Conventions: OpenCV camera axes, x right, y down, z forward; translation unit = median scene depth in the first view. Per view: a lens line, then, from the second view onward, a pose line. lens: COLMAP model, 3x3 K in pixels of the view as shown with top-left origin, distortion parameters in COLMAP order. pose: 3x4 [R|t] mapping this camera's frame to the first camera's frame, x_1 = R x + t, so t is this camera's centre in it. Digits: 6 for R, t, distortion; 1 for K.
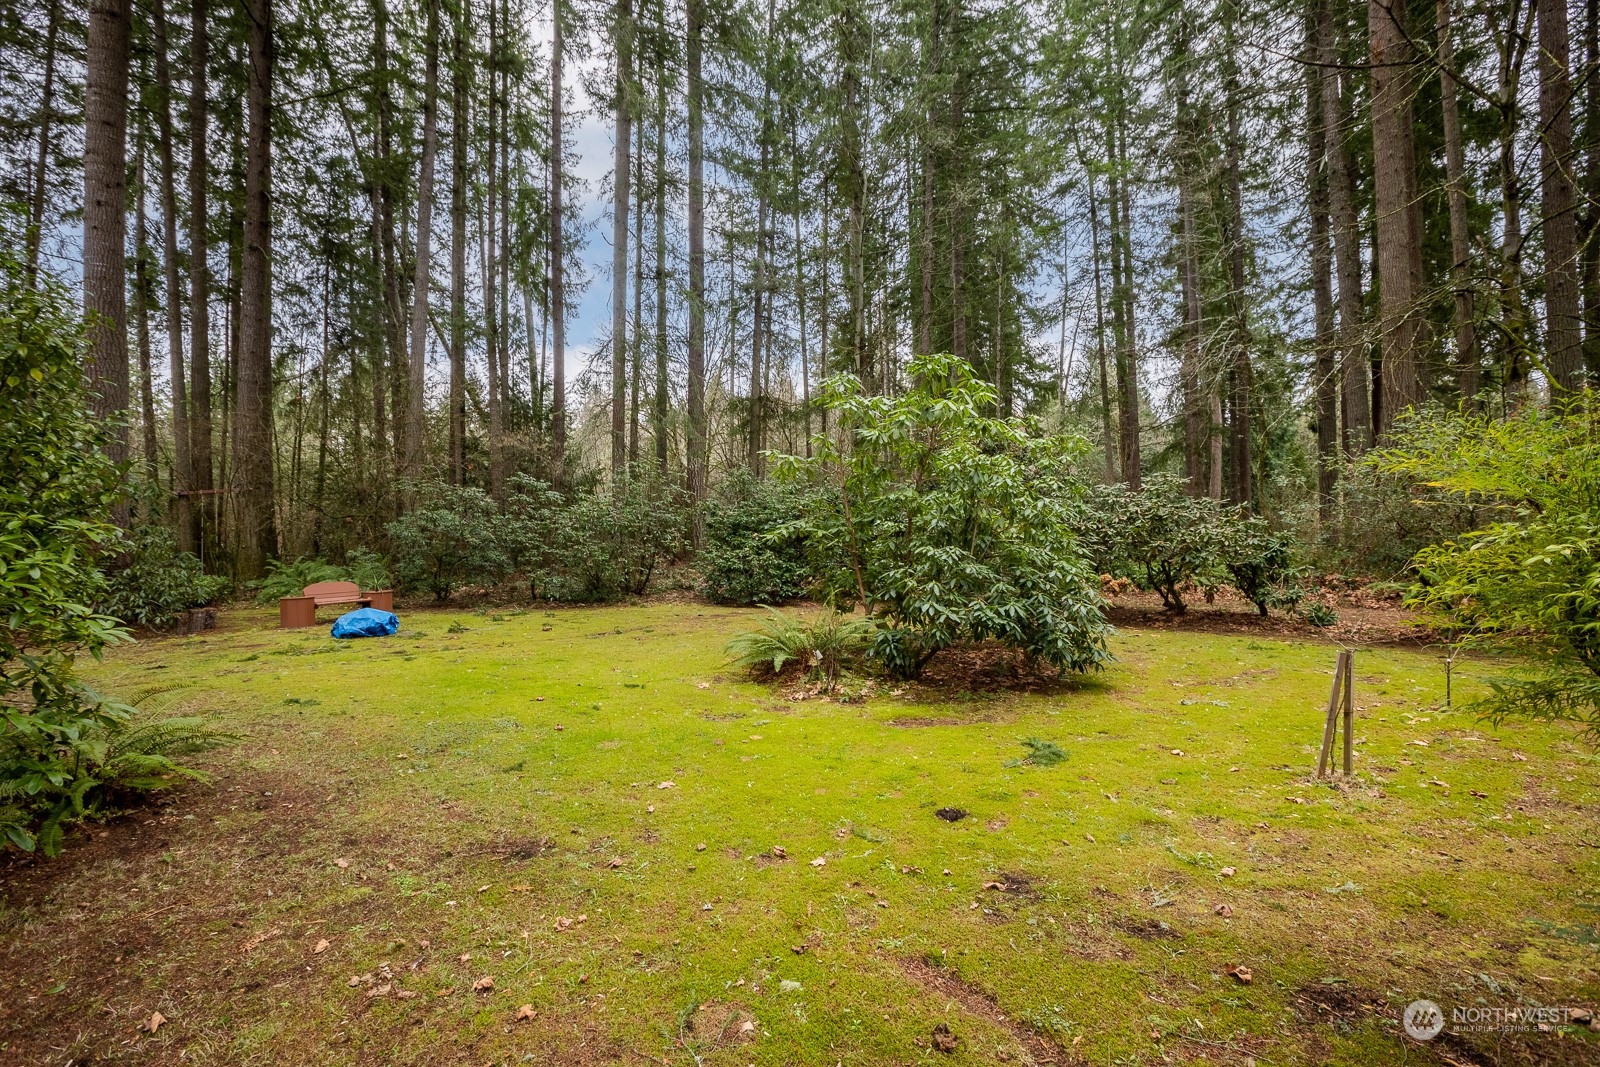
lens RADIAL K [[741.9, 0, 797.8], [0, 741.9, 536.6], [0, 0, 1]] dist [-0.000068, 0.000000]
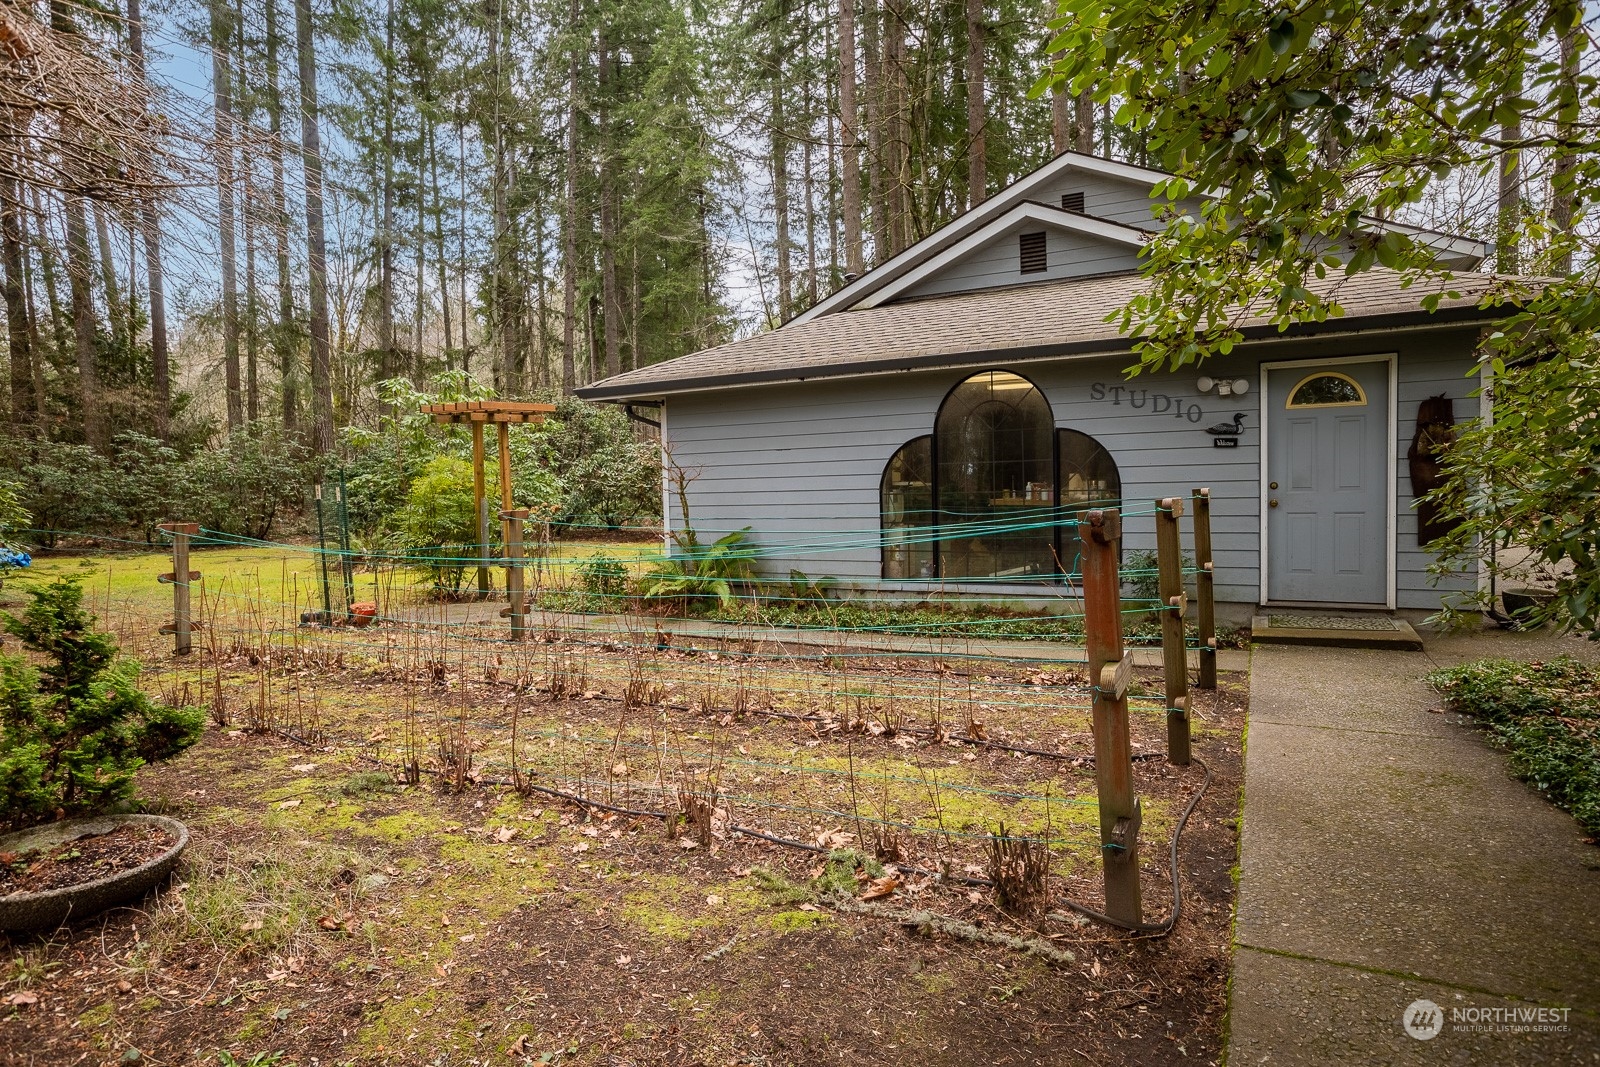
lens RADIAL K [[902.0, 0, 802.9], [0, 902.0, 523.0], [0, 0, 1]] dist [0.015772, 0.000892]
pose [[0.950571, -0.028780, 0.309172, 0.142364], [0.015402, 0.998840, 0.045624, 0.003553], [-0.310126, -0.038607, 0.949911, -0.561638]]
